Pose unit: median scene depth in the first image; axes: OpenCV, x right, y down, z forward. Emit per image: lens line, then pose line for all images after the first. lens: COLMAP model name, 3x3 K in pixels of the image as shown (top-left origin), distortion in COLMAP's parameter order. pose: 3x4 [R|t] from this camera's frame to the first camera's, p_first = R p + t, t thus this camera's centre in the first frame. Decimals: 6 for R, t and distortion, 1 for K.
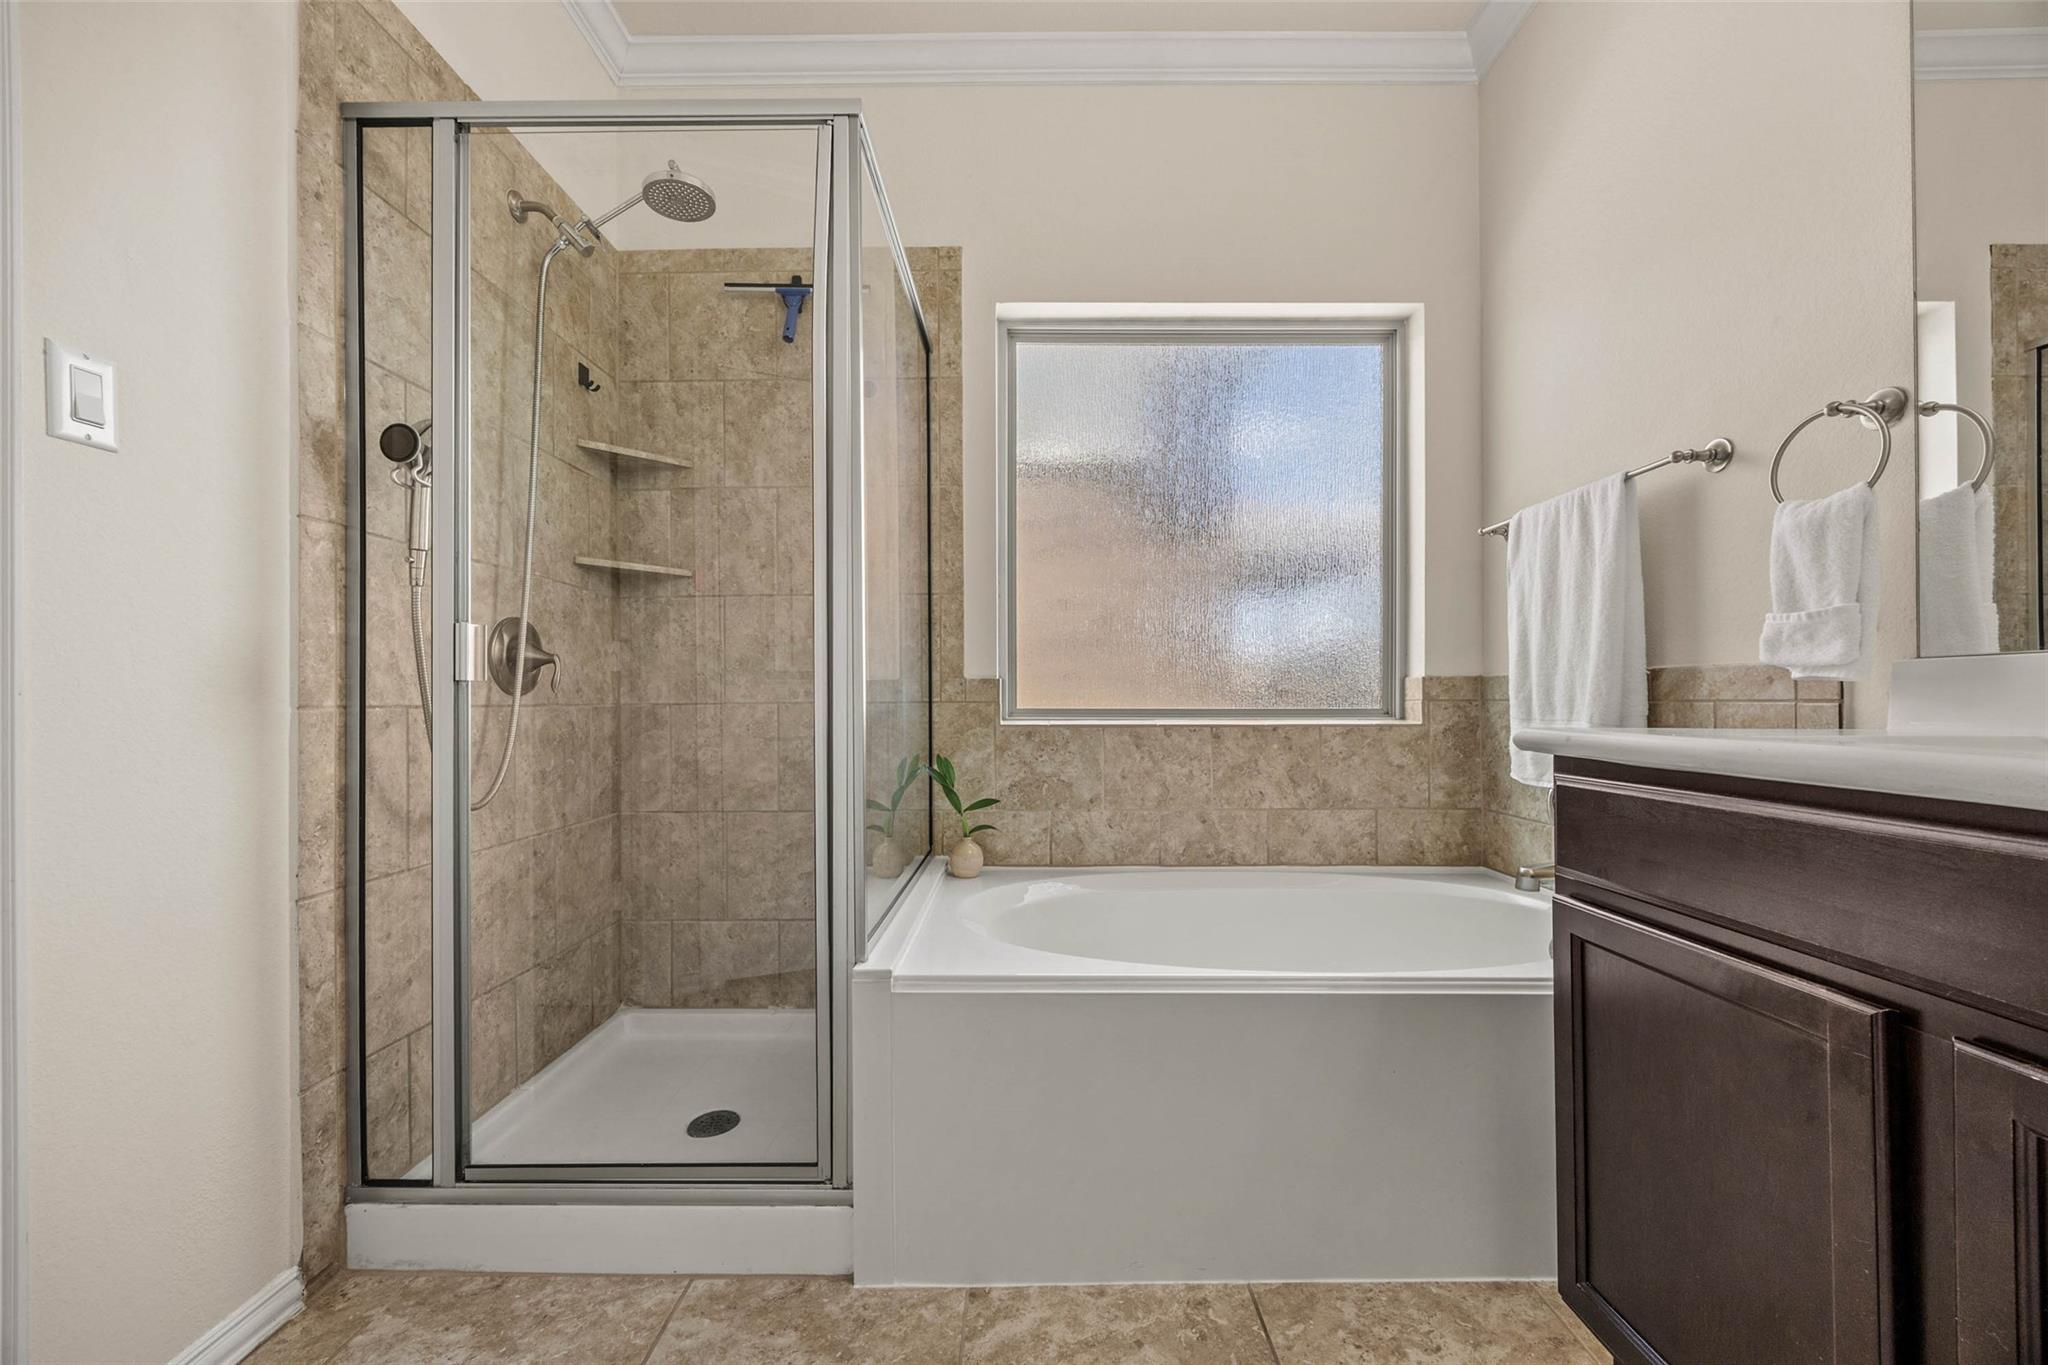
lens RADIAL K [[802.4, 0, 1038.0], [0, 802.4, 687.2], [0, 0, 1]] dist [-0.000891, -0.000678]
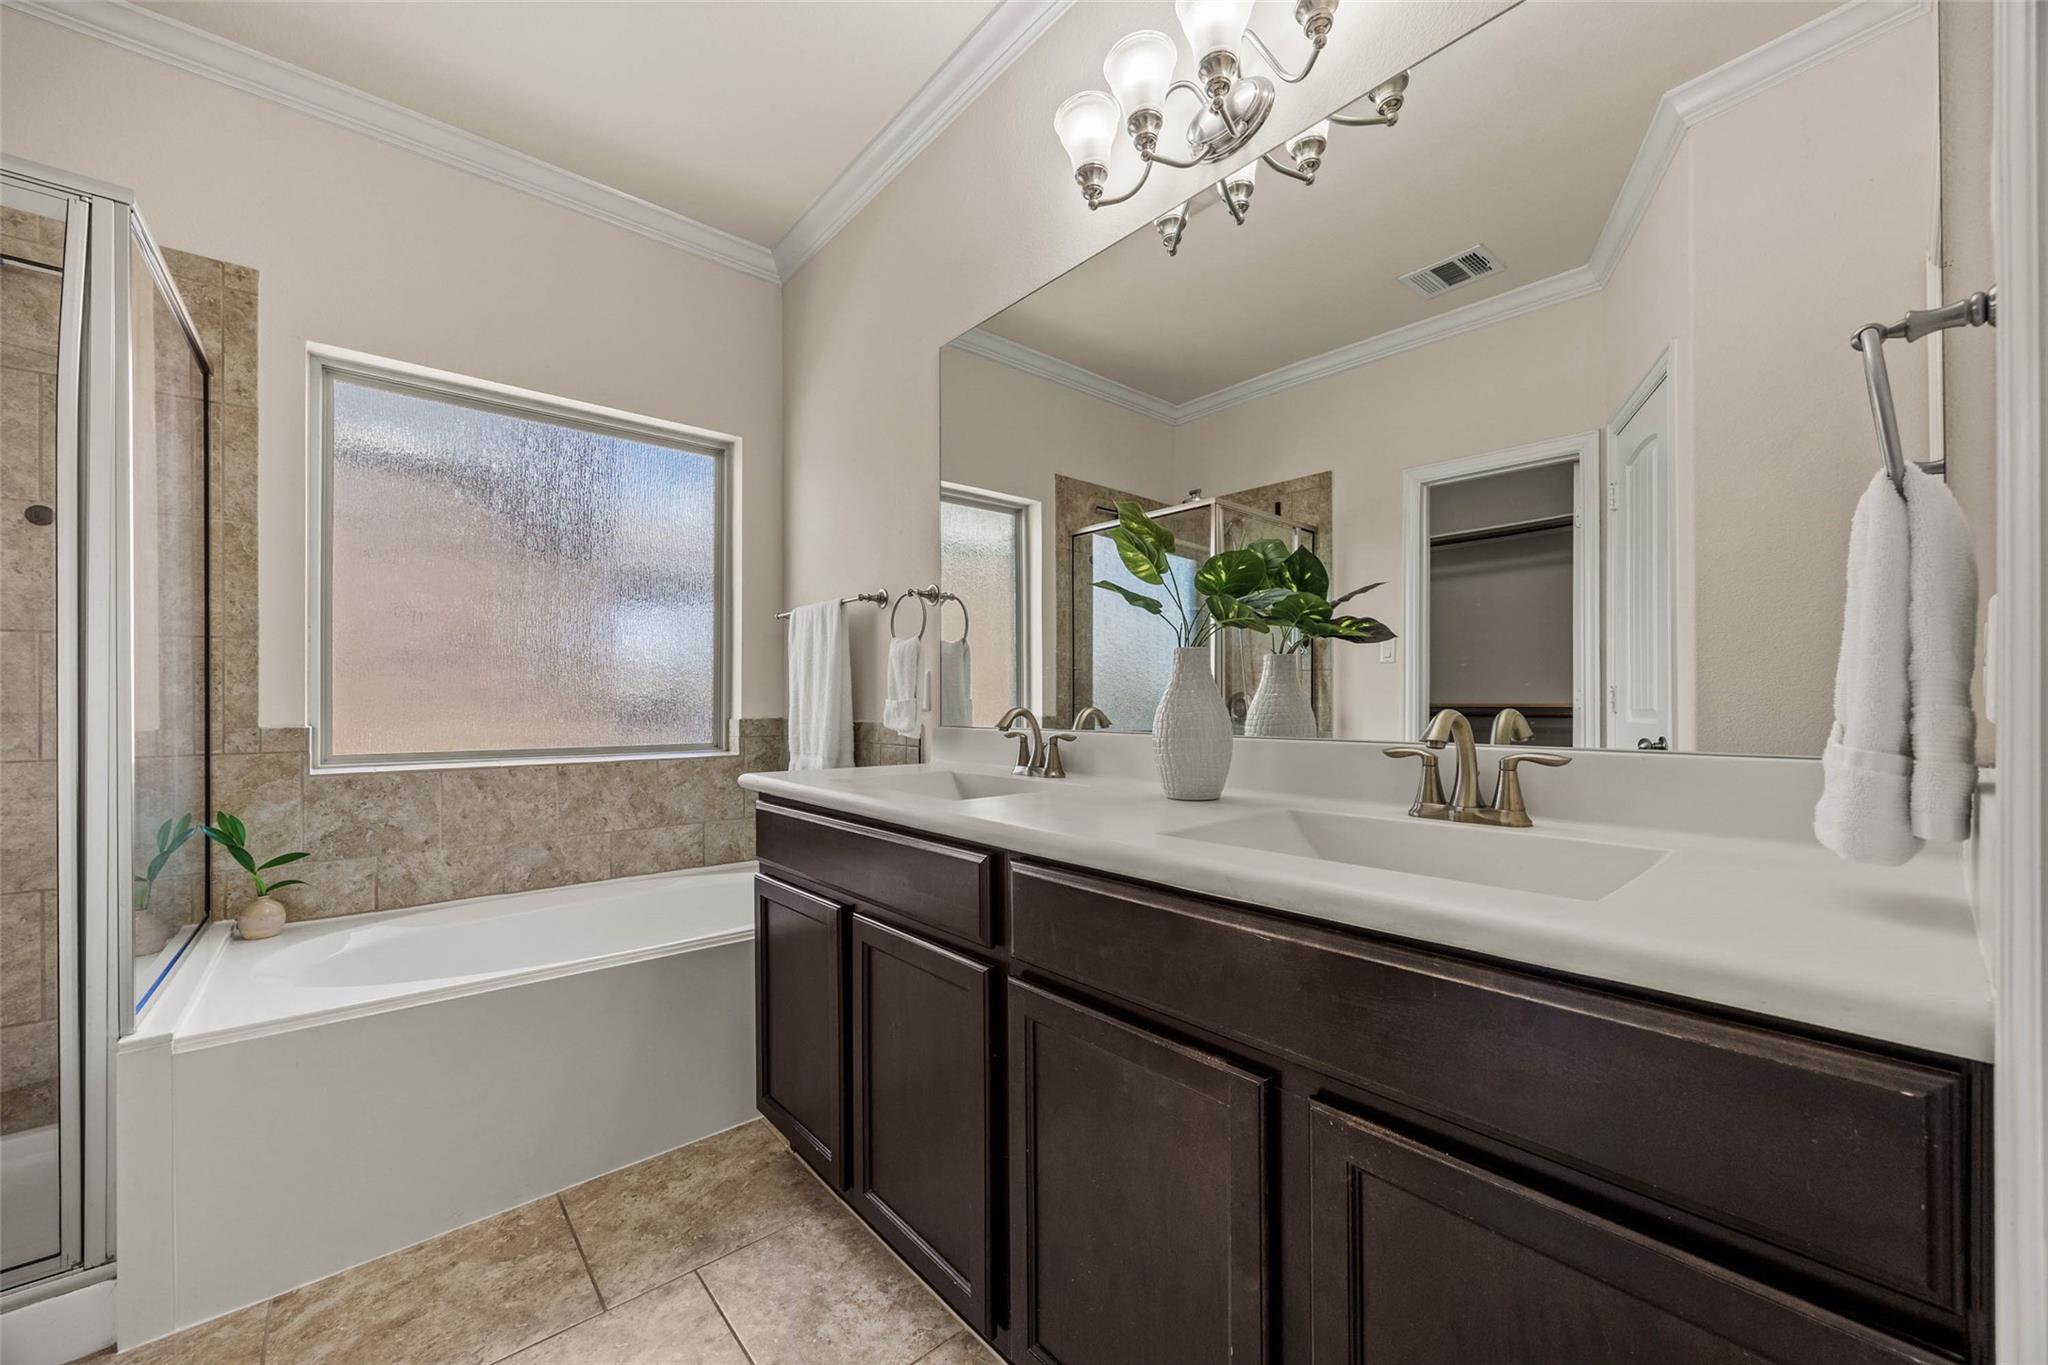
lens RADIAL K [[802.4, 0, 1038.0], [0, 802.4, 687.2], [0, 0, 1]] dist [-0.000891, -0.000678]
pose [[0.769184, 0.004064, 0.639015, 0.011217], [-0.003385, 0.999992, -0.002285, -0.062863], [-0.639019, -0.000406, 0.769191, -0.325553]]
